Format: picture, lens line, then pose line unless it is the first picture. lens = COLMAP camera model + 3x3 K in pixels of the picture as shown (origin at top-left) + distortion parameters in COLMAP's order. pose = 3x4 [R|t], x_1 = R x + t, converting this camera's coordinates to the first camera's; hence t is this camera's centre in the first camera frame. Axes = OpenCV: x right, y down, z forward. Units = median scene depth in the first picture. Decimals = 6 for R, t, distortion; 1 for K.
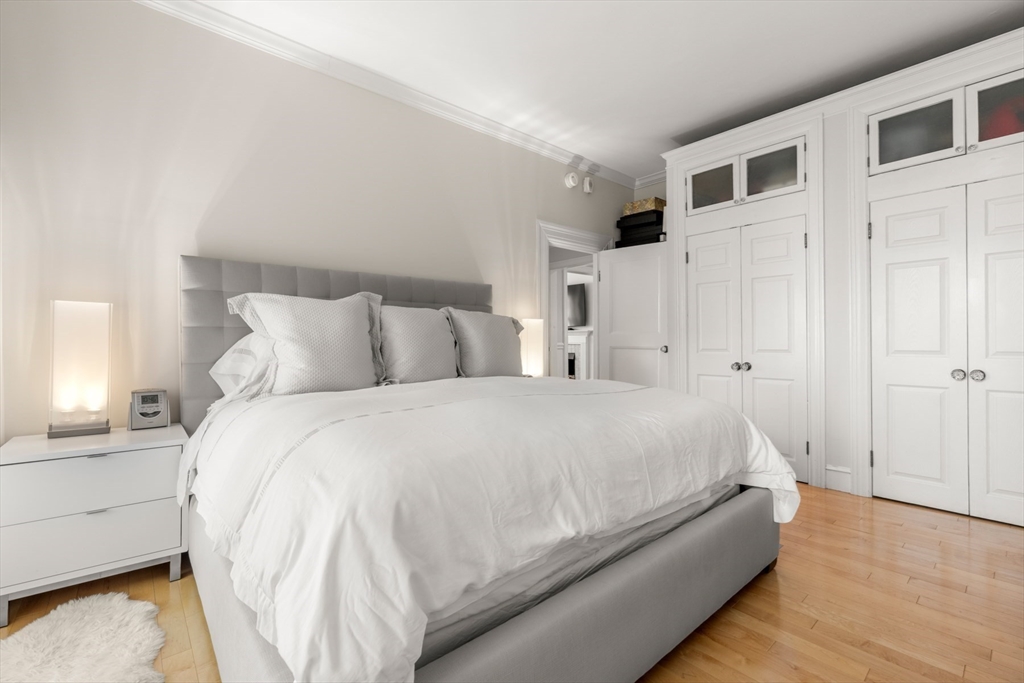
lens RADIAL K [[435.0, 0, 510.3], [0, 435.0, 342.4], [0, 0, 1]] dist [0.002718, 0.000386]
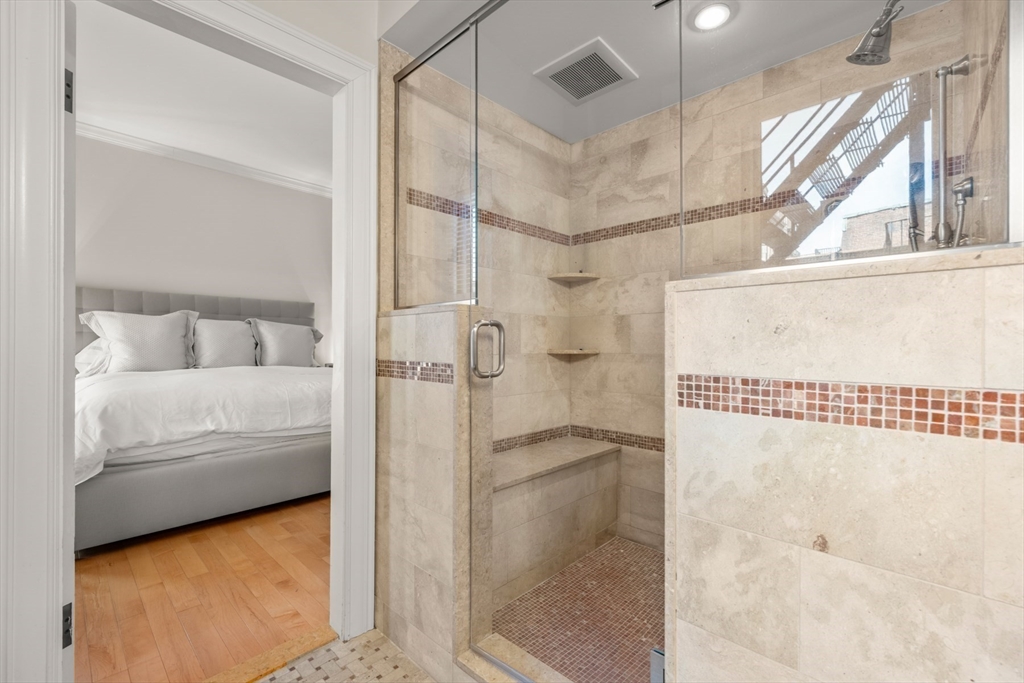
lens RADIAL K [[435.0, 0, 513.1], [0, 435.0, 341.8], [0, 0, 1]] dist [0.002718, 0.000386]
pose [[0.996228, 0.008783, 0.086333, 0.814543], [-0.007925, 0.999916, -0.010278, 0.003354], [-0.086416, 0.009555, 0.996213, -0.746343]]
